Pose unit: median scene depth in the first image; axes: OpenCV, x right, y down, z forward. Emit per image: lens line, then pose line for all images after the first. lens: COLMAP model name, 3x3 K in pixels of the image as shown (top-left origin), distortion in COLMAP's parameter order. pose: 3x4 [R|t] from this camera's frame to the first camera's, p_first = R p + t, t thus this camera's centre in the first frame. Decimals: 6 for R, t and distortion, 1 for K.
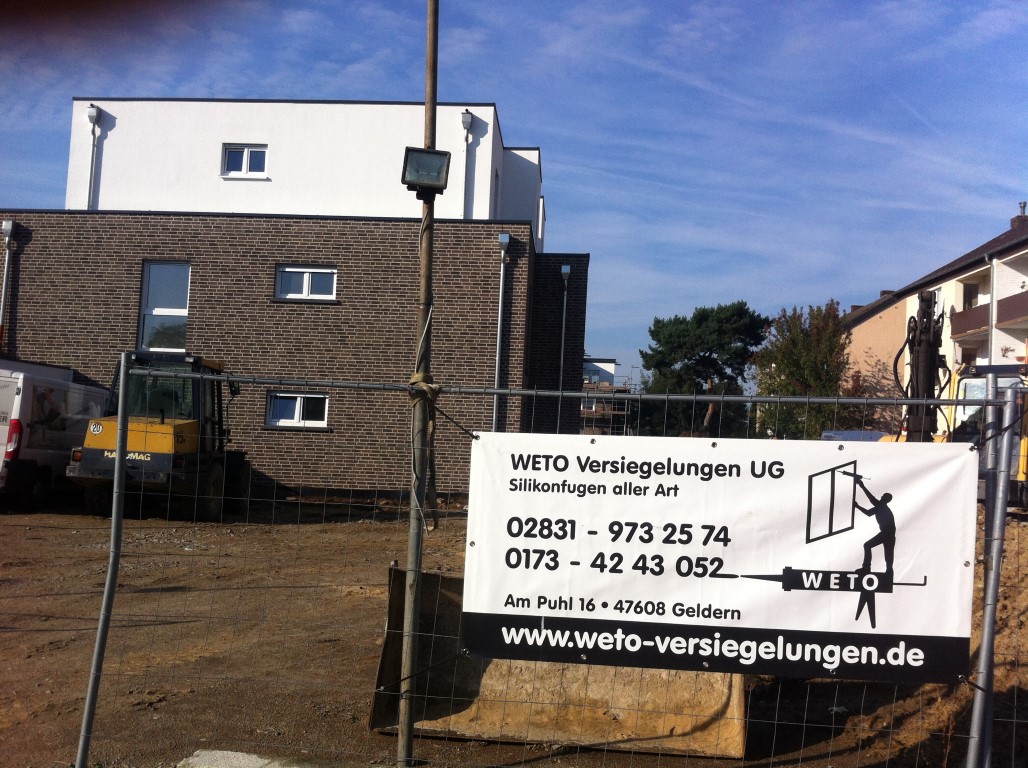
lens RADIAL K [[966.1, 0, 514.0], [0, 966.1, 384.0], [0, 0, 1]] dist [0.113746, -0.376124]
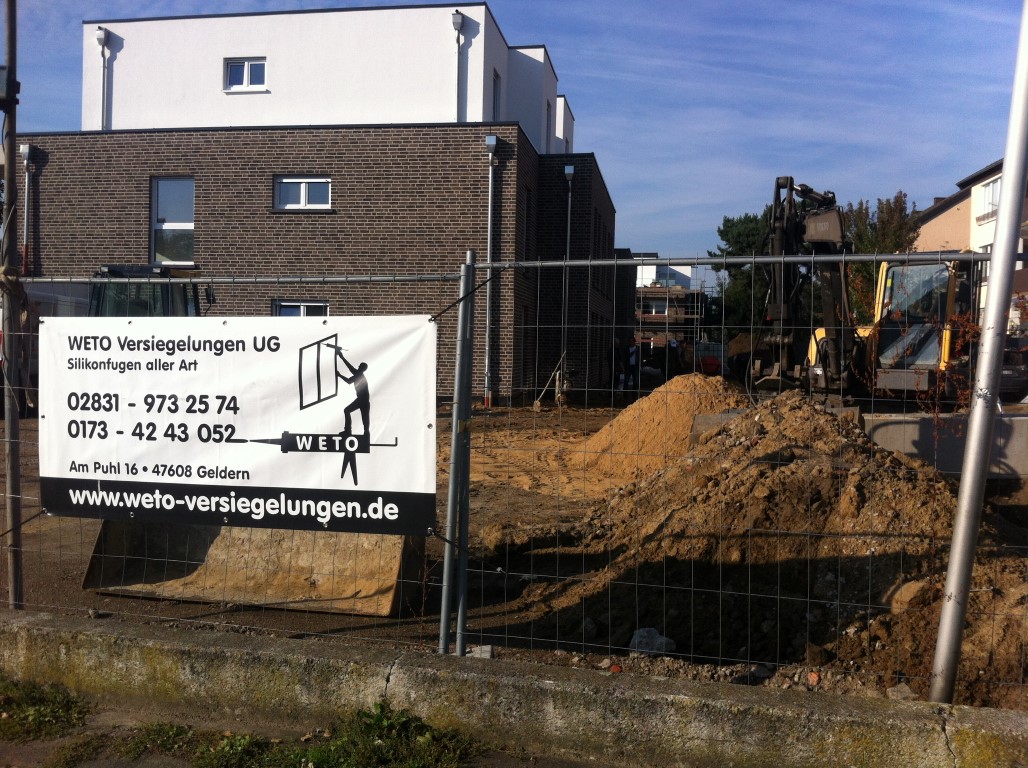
lens RADIAL K [[975.8, 0, 514.1], [0, 975.8, 361.9], [0, 0, 1]] dist [0.111668, -0.374791]
pose [[0.994225, -0.018460, -0.105717, 0.624683], [0.025915, 0.997239, 0.069593, 0.036847], [0.104141, -0.071930, 0.991958, -0.065493]]
